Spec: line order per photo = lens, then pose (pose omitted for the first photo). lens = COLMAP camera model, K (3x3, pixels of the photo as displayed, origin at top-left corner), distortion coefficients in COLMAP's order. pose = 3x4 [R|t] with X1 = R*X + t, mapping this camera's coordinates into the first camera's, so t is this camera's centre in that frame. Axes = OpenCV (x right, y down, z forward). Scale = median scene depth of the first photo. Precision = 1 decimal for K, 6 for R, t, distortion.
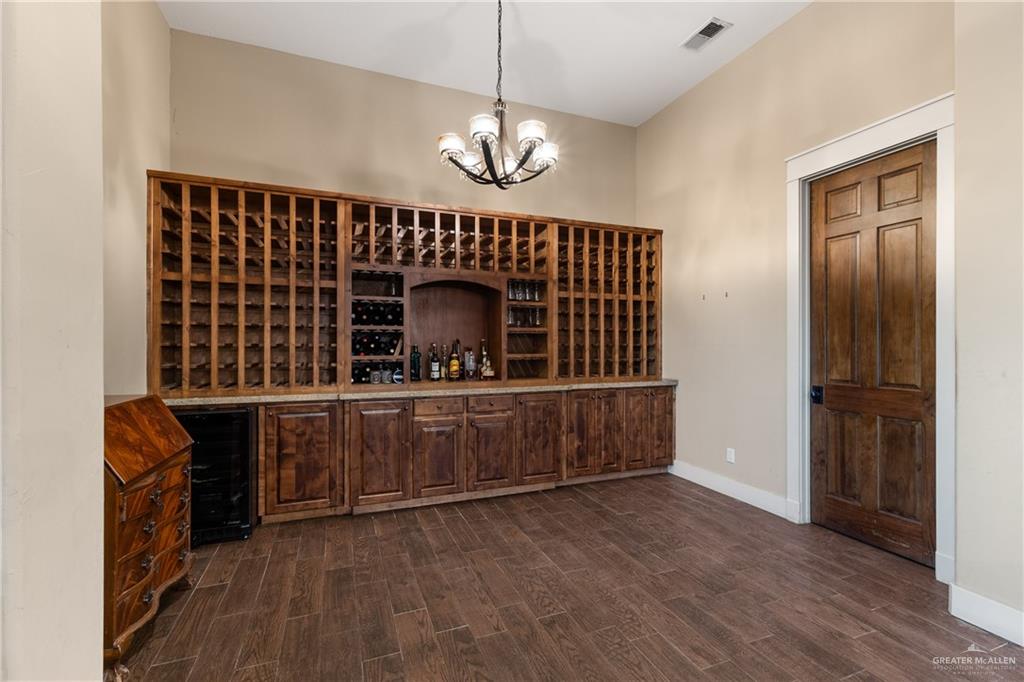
lens RADIAL K [[445.7, 0, 506.8], [0, 445.7, 344.4], [0, 0, 1]] dist [0.005065, 0.001884]
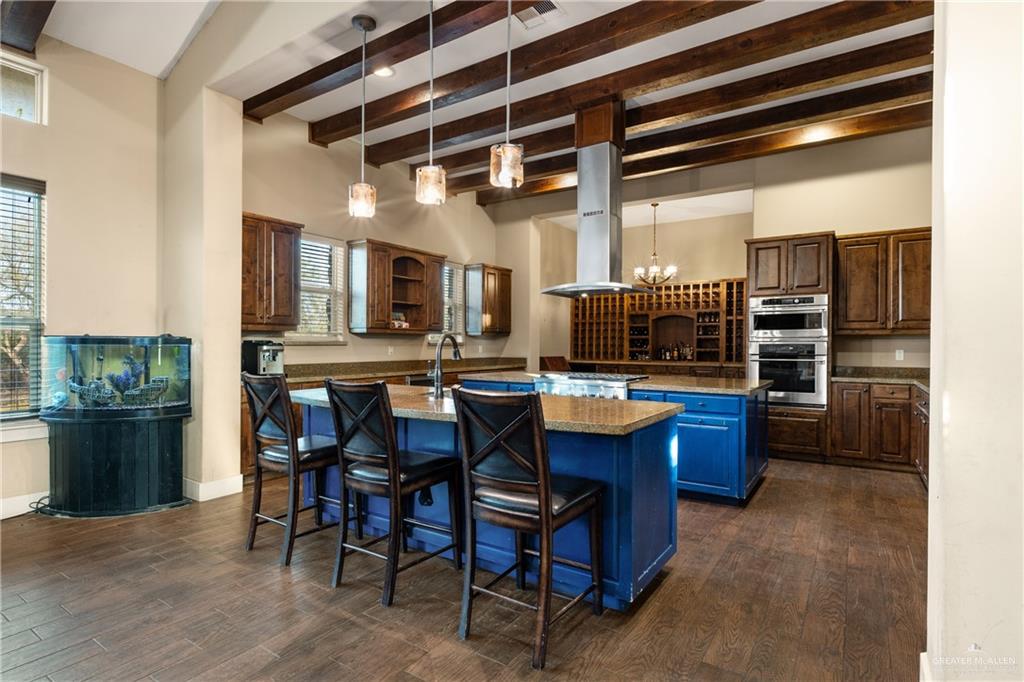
lens RADIAL K [[511.7, 0, 508.5], [0, 511.7, 342.3], [0, 0, 1]] dist [0.004548, 0.000294]
pose [[0.575474, -0.001242, -0.817819, 1.569064], [-0.011131, 0.999894, -0.009351, 0.026118], [0.817745, 0.014484, 0.575399, -1.179285]]
